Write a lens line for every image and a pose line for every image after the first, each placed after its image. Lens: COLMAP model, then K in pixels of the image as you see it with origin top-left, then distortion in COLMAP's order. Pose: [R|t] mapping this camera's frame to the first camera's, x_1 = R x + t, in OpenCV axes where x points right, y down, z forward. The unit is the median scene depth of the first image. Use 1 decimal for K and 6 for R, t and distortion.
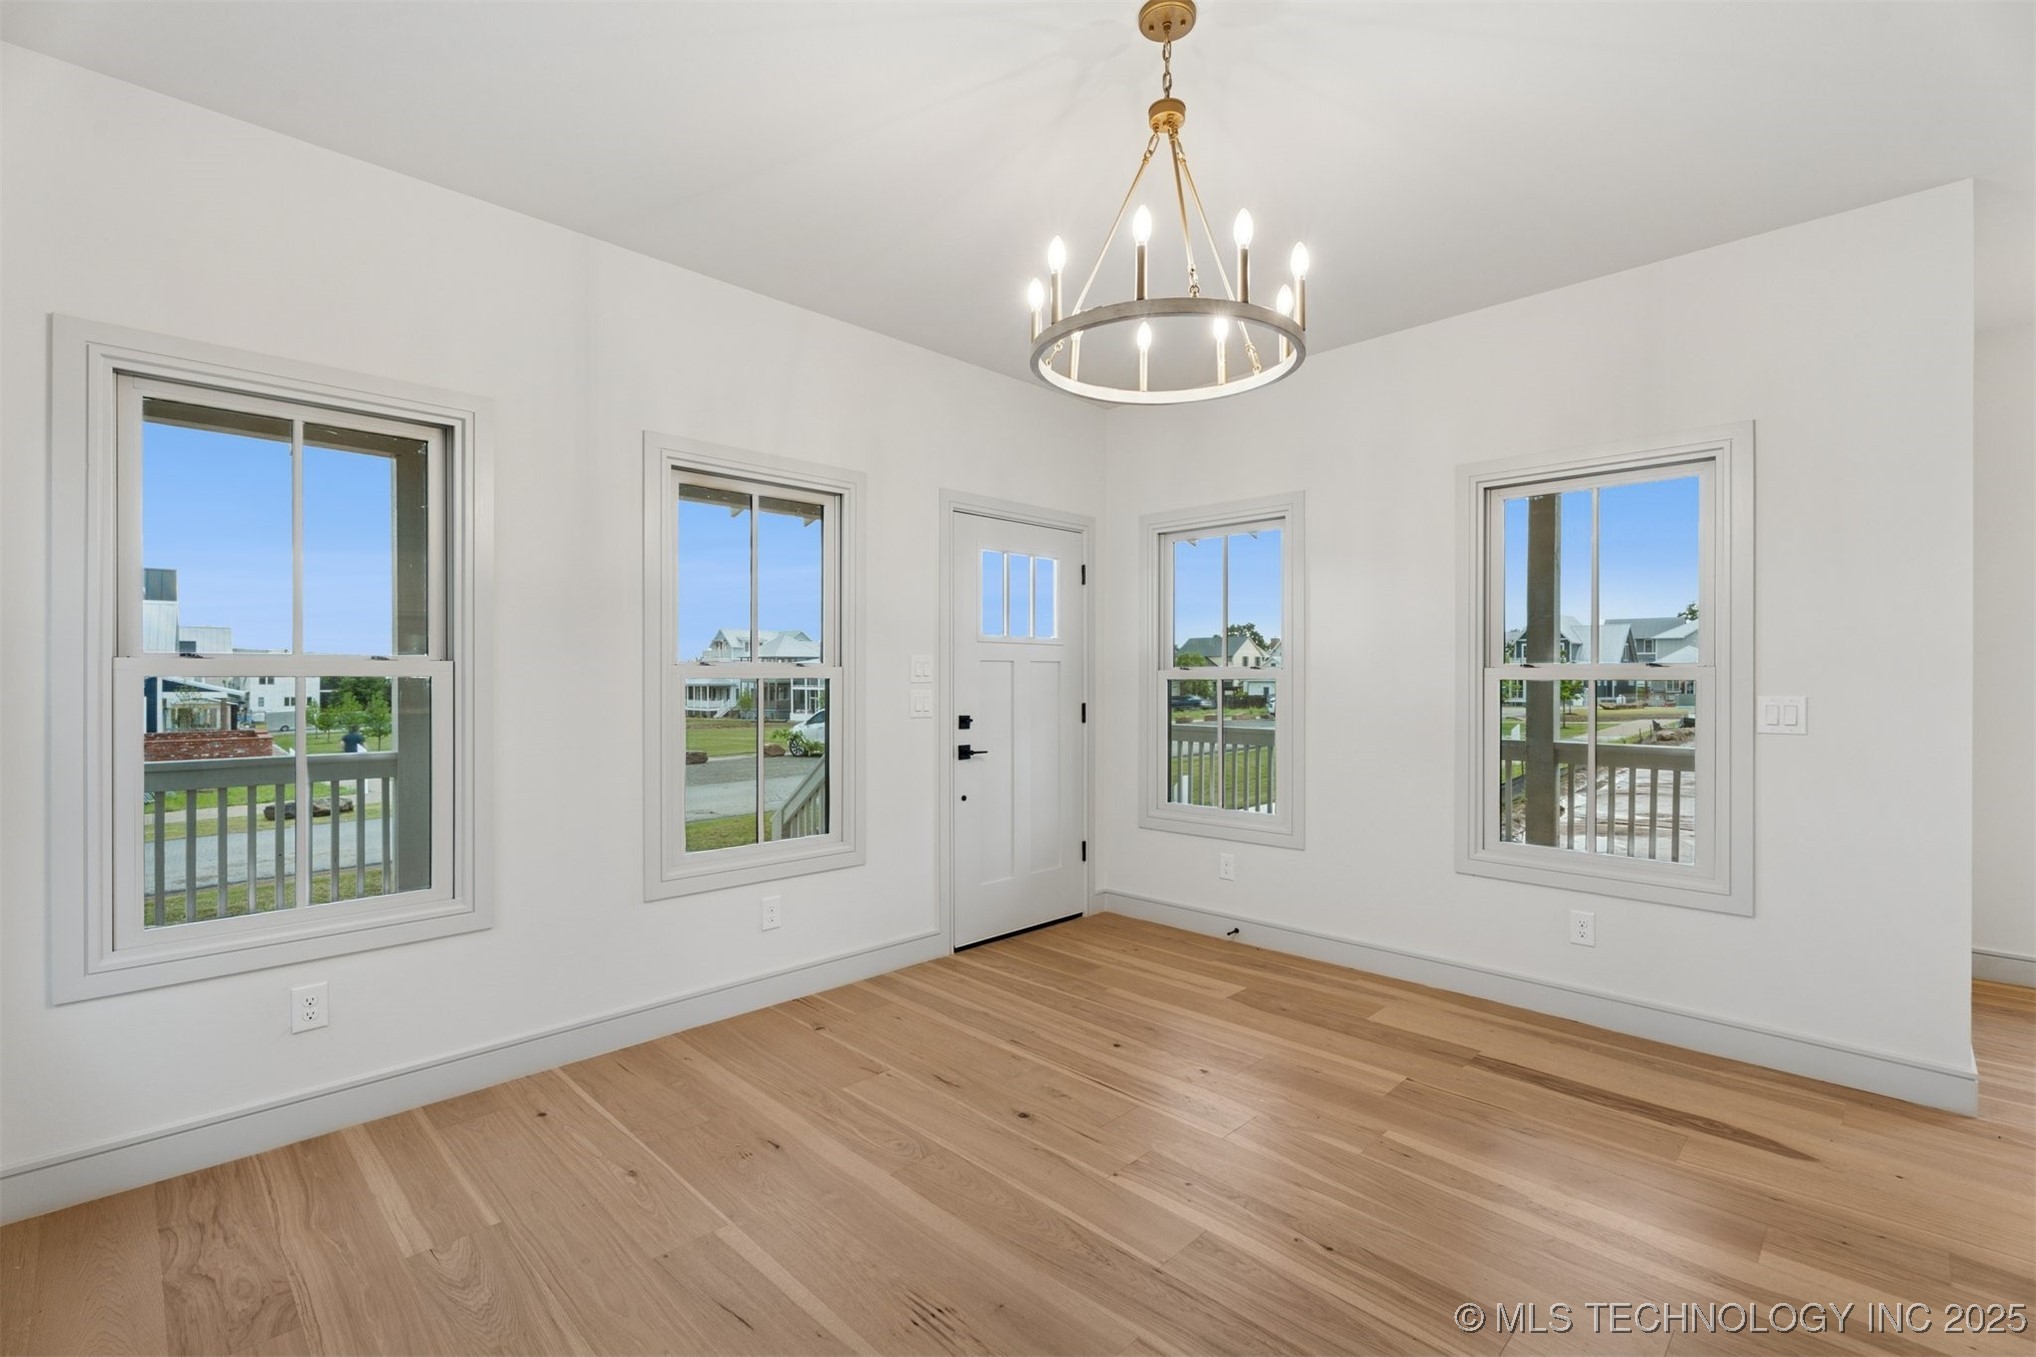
lens RADIAL K [[905.4, 0, 1015.9], [0, 905.4, 677.2], [0, 0, 1]] dist [0.002428, -0.000374]
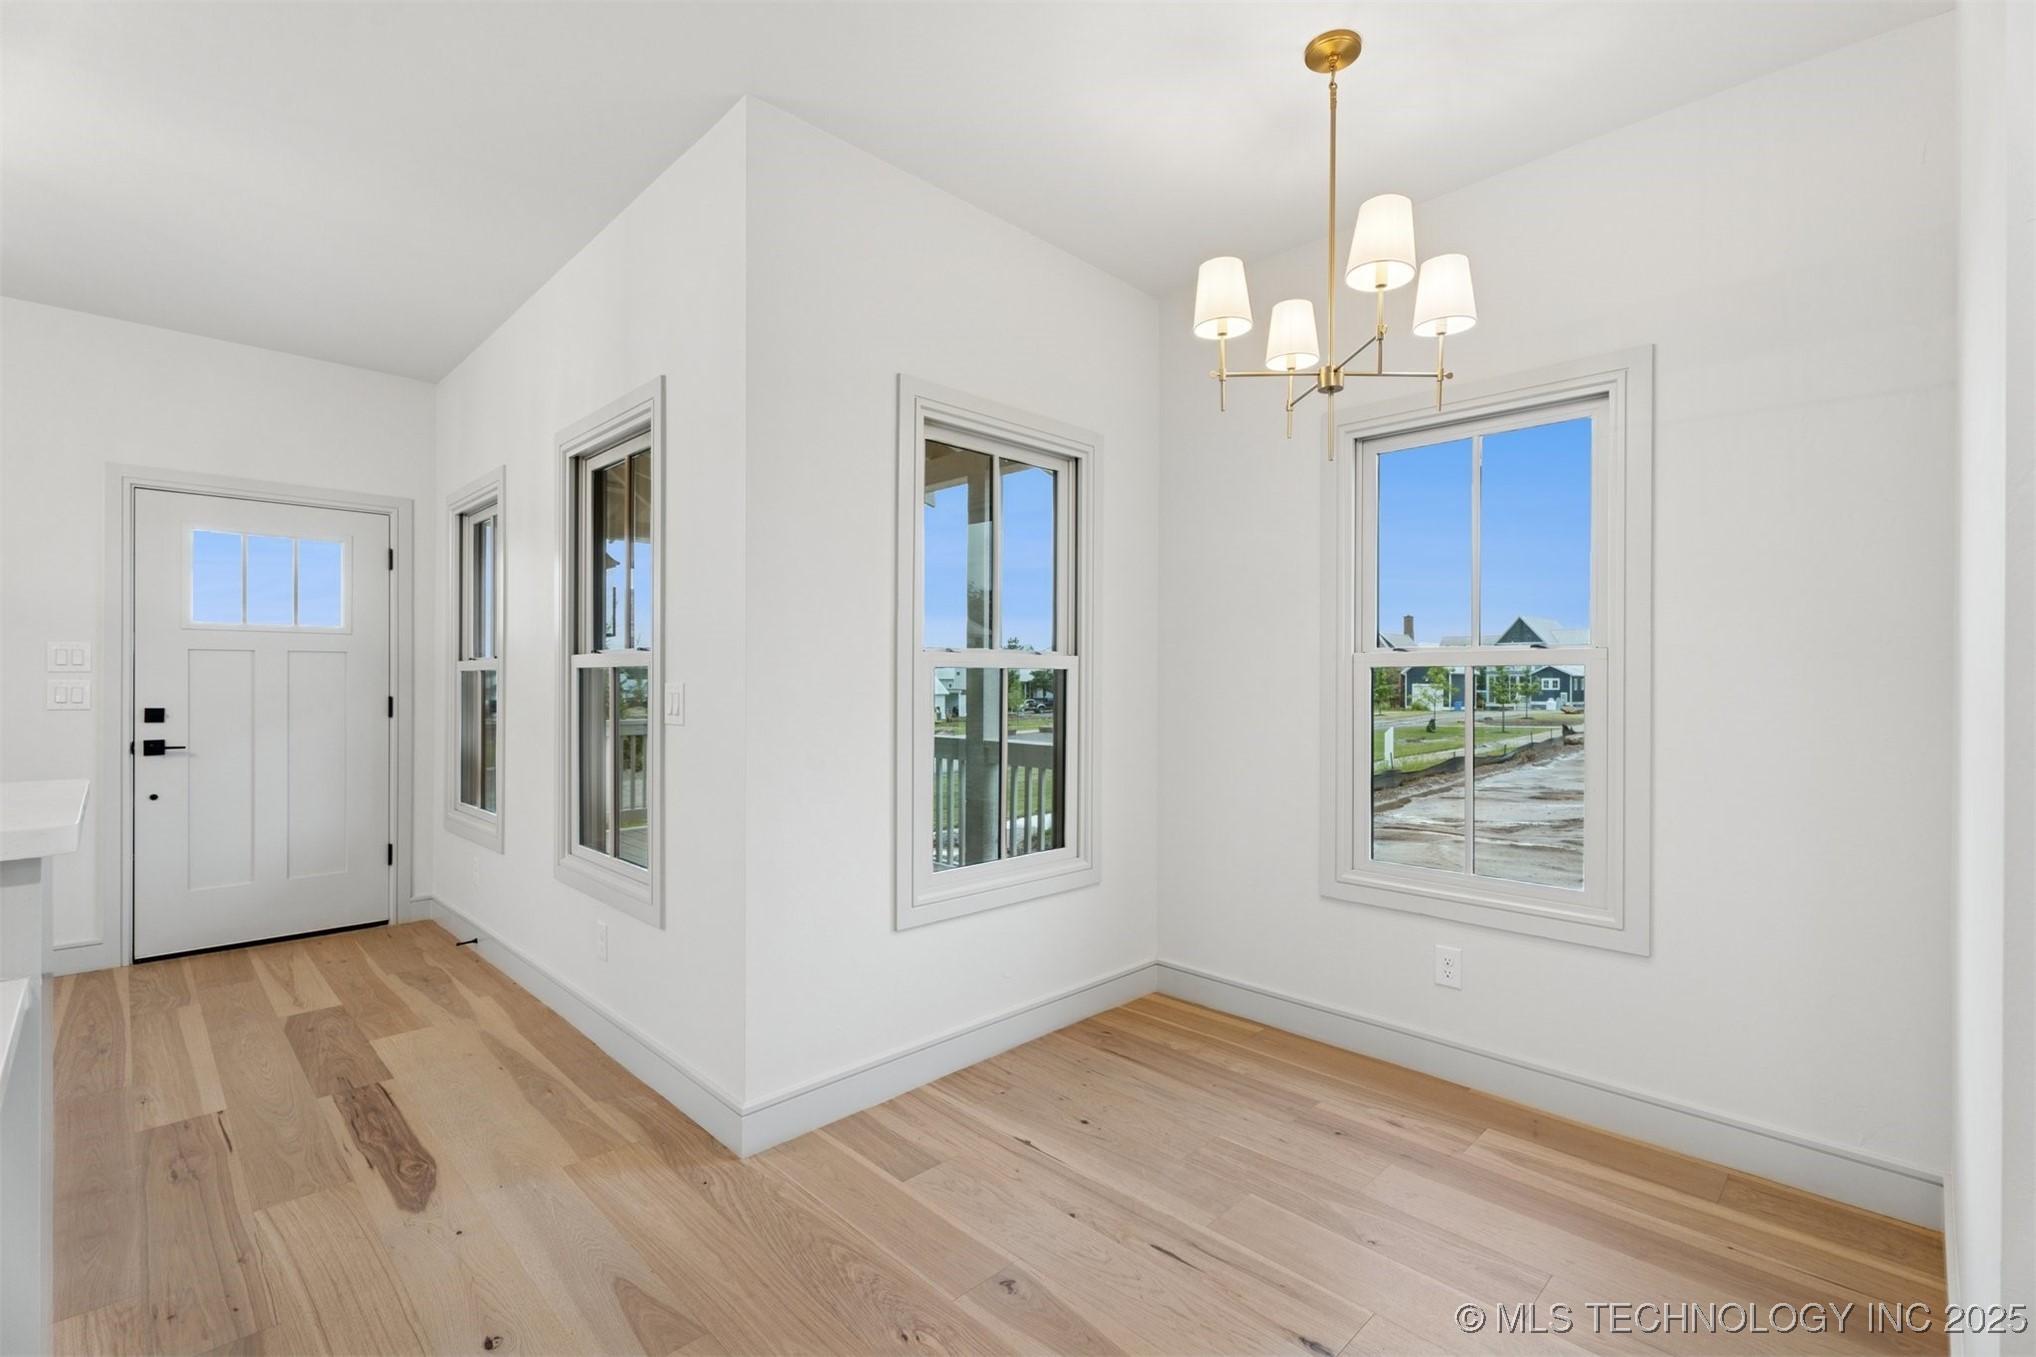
lens RADIAL K [[898.8, 0, 1028.2], [0, 898.8, 679.4], [0, 0, 1]] dist [0.001780, -0.004899]
pose [[0.999989, 0.000395, 0.004743, 1.052198], [-0.000381, 0.999996, -0.002880, 0.019419], [-0.004744, 0.002878, 0.999985, 0.101051]]
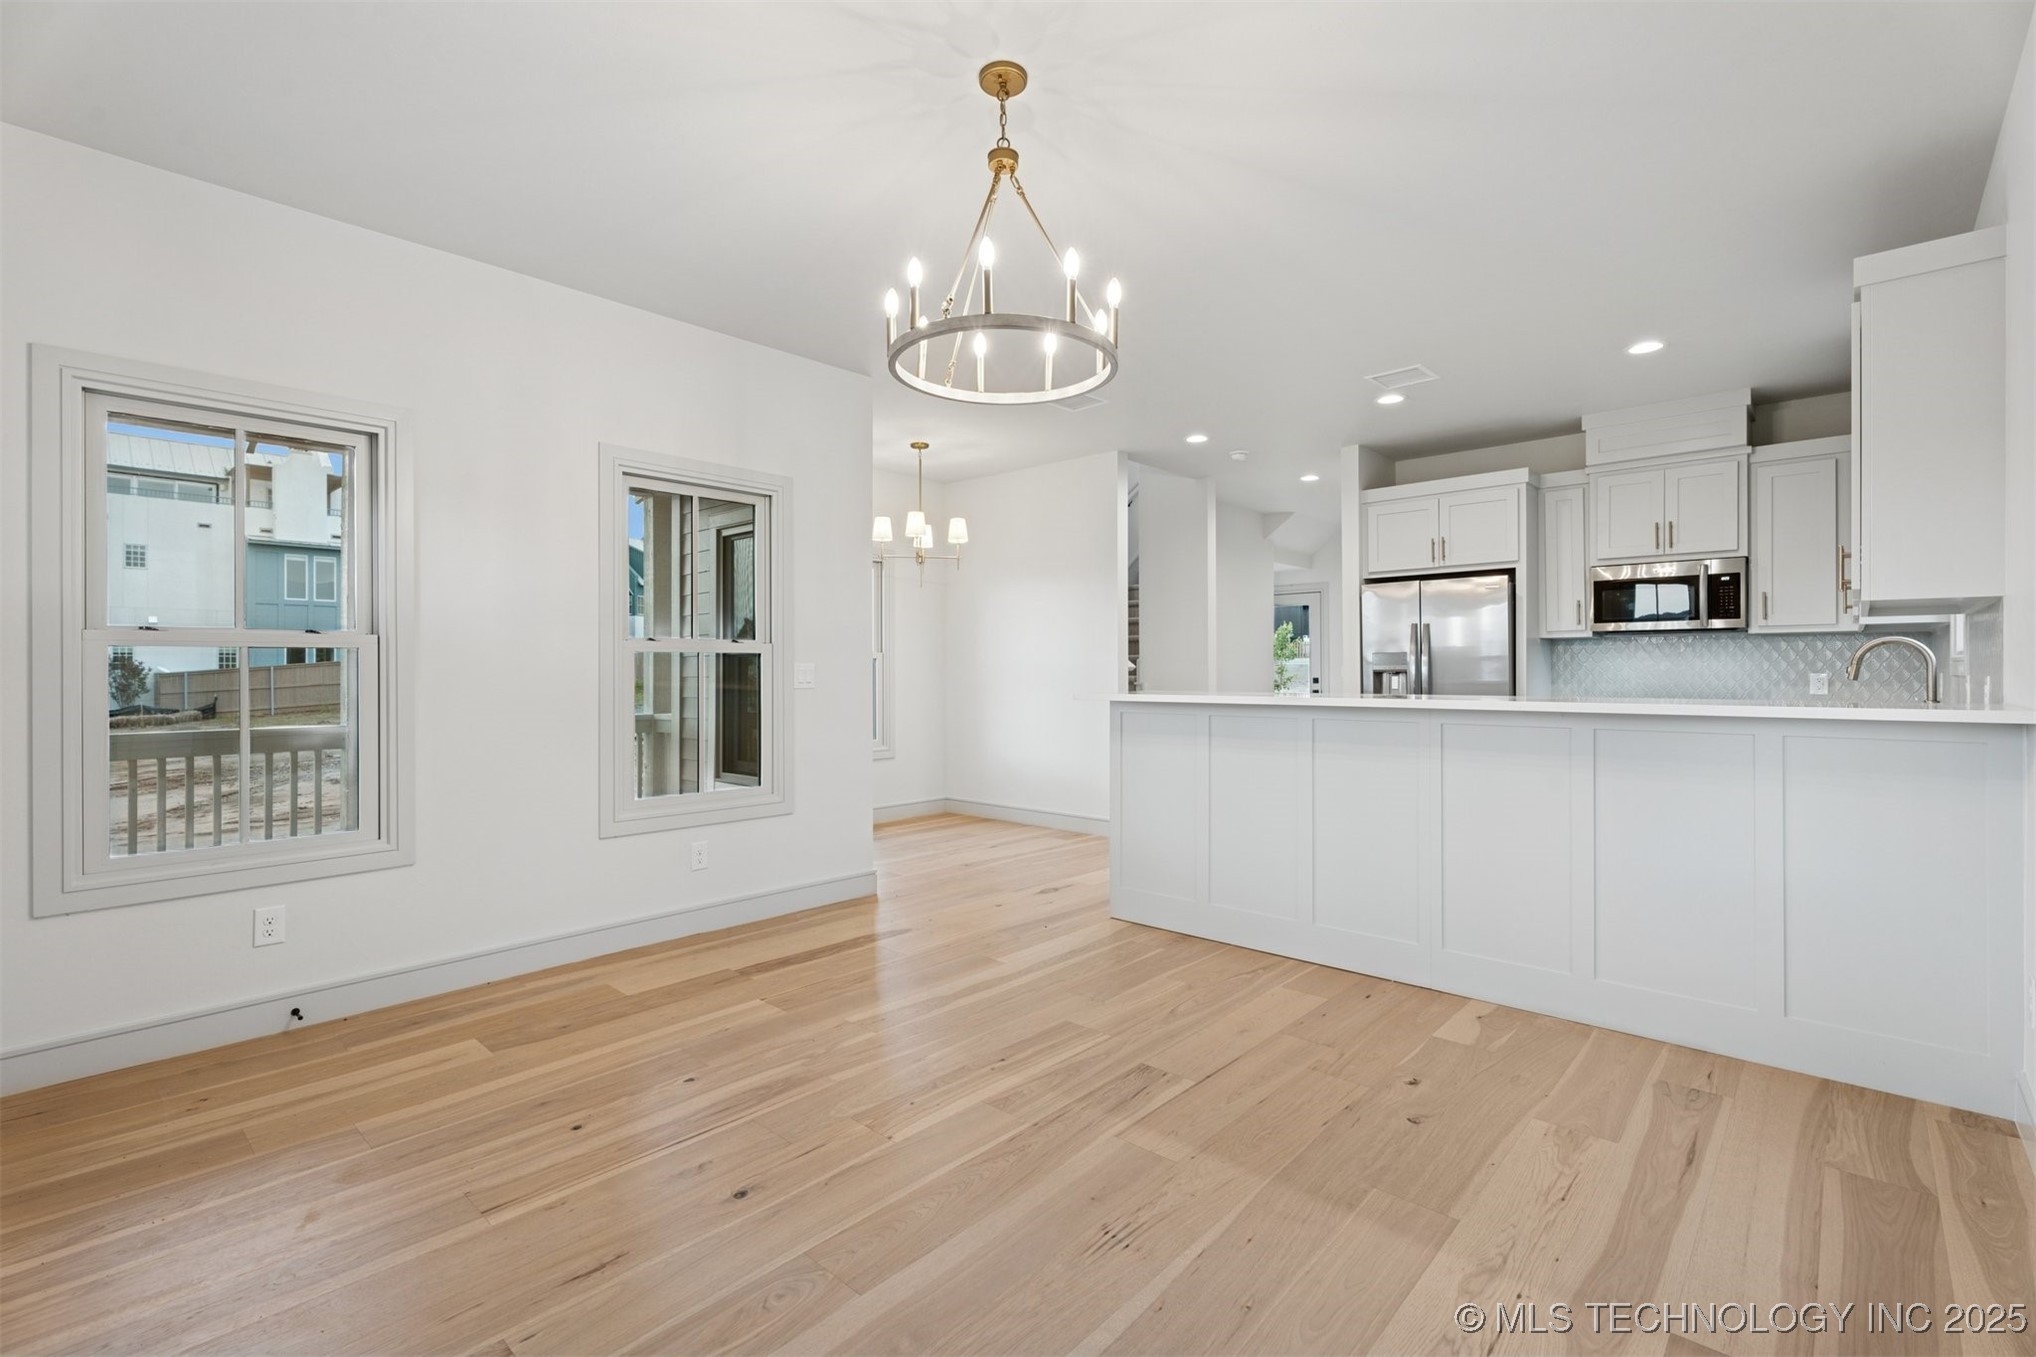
lens RADIAL K [[905.4, 0, 1015.9], [0, 905.4, 677.2], [0, 0, 1]] dist [0.002428, -0.000374]
pose [[-0.040222, -0.009294, 0.999148, -0.609882], [0.004982, 0.999942, 0.009501, 0.027350], [-0.999178, 0.005360, -0.040173, 0.626175]]
